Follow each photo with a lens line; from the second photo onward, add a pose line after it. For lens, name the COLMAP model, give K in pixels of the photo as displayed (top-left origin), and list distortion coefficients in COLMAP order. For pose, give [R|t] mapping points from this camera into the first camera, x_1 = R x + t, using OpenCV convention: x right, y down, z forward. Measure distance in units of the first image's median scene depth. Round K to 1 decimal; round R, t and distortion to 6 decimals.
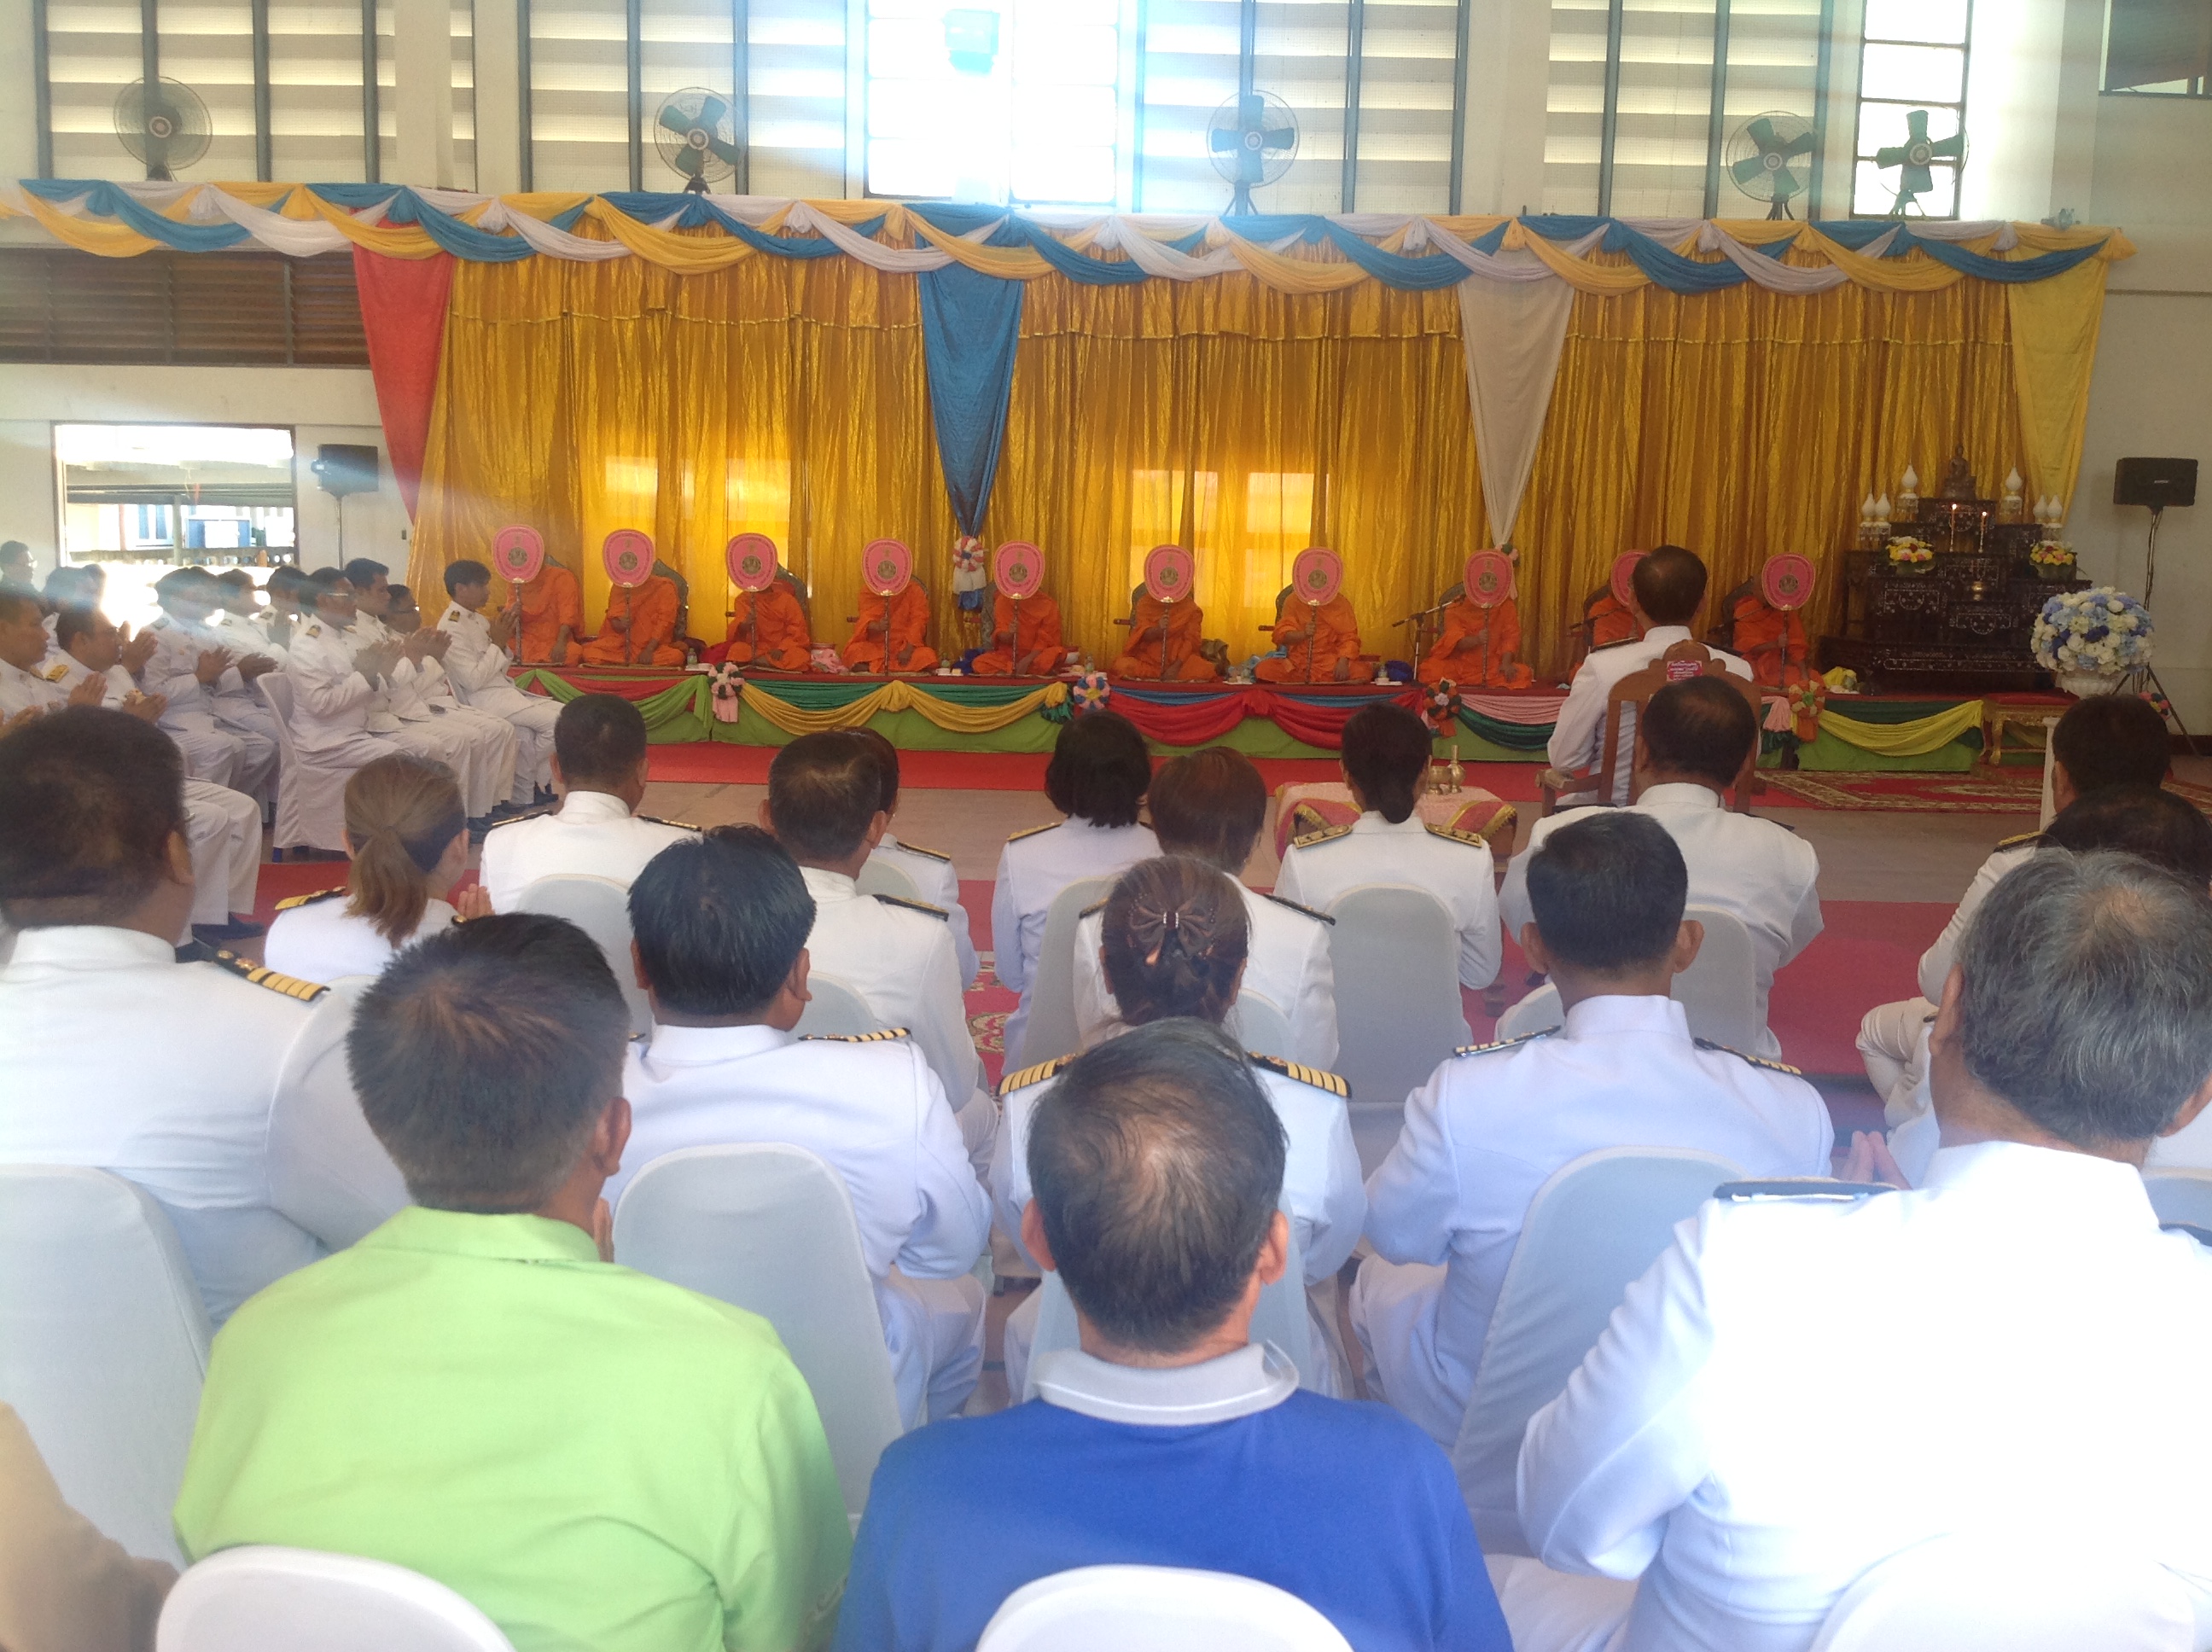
lens RADIAL K [[2225.5, 0, 1110.2], [0, 2225.5, 833.3], [0, 0, 1]] dist [0.018583, 0.000000]
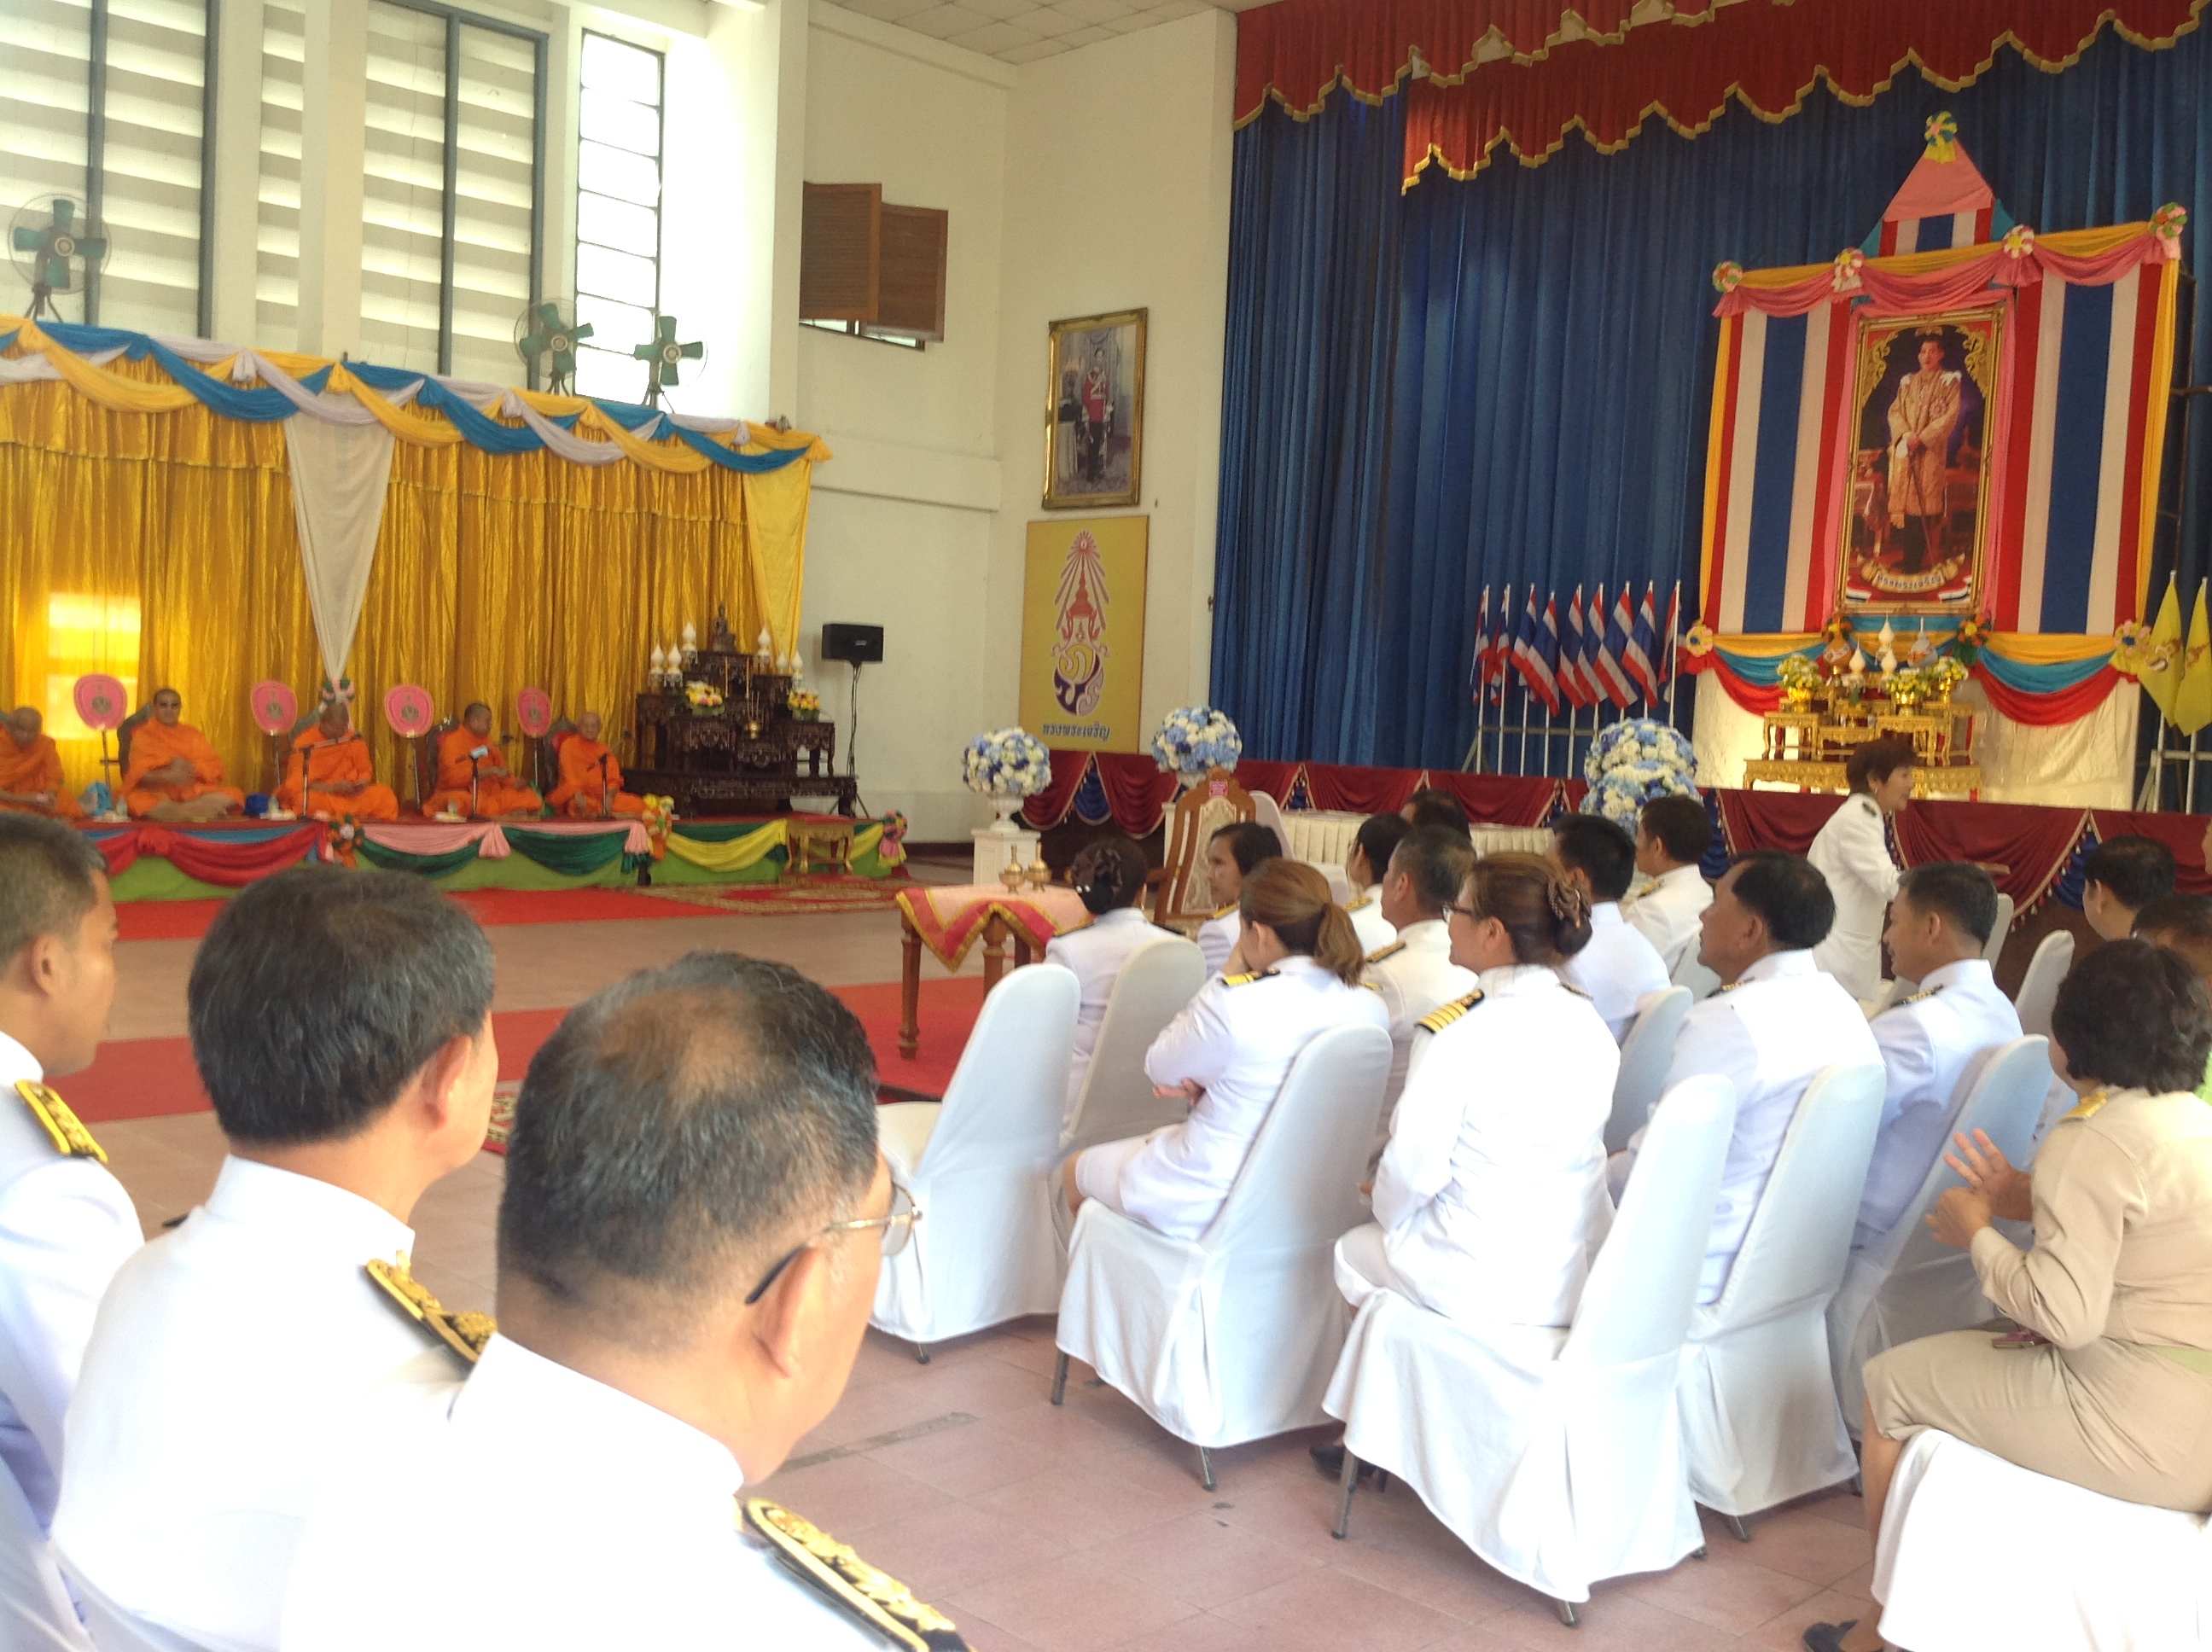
lens RADIAL K [[2225.5, 0, 1109.0], [0, 2225.5, 846.4], [0, 0, 1]] dist [0.018583, 0.000000]
pose [[0.682275, -0.031032, 0.730436, -0.337097], [0.070894, 0.997199, -0.023854, -0.005088], [-0.727650, 0.068059, 0.682564, 0.059562]]
